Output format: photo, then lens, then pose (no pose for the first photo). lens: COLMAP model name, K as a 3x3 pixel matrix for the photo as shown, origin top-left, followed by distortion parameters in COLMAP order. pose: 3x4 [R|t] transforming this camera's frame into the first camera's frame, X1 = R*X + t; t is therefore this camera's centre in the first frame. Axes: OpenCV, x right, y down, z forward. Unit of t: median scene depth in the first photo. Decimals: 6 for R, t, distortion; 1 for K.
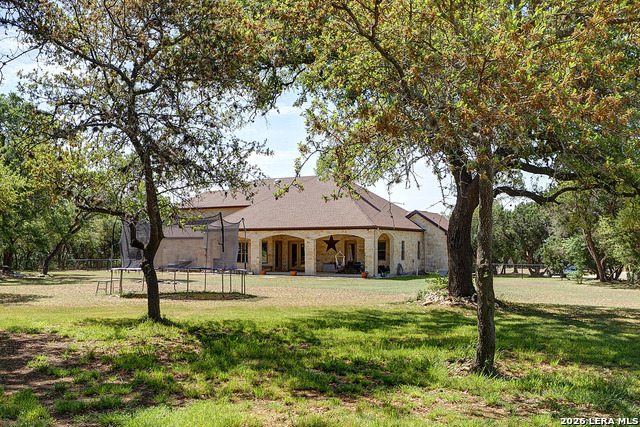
lens RADIAL K [[517.6, 0, 320.3], [0, 517.6, 214.4], [0, 0, 1]] dist [0.005188, 0.001504]
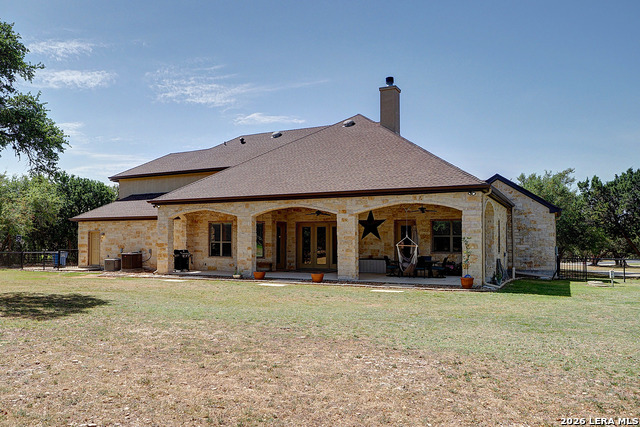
lens RADIAL K [[443.3, 0, 319.5], [0, 443.3, 212.7], [0, 0, 1]] dist [-0.001004, -0.000647]
pose [[0.997922, 0.005777, 0.064172, -0.075156], [-0.005736, 0.999983, -0.000827, 0.044101], [-0.064176, 0.000457, 0.997939, 0.508146]]
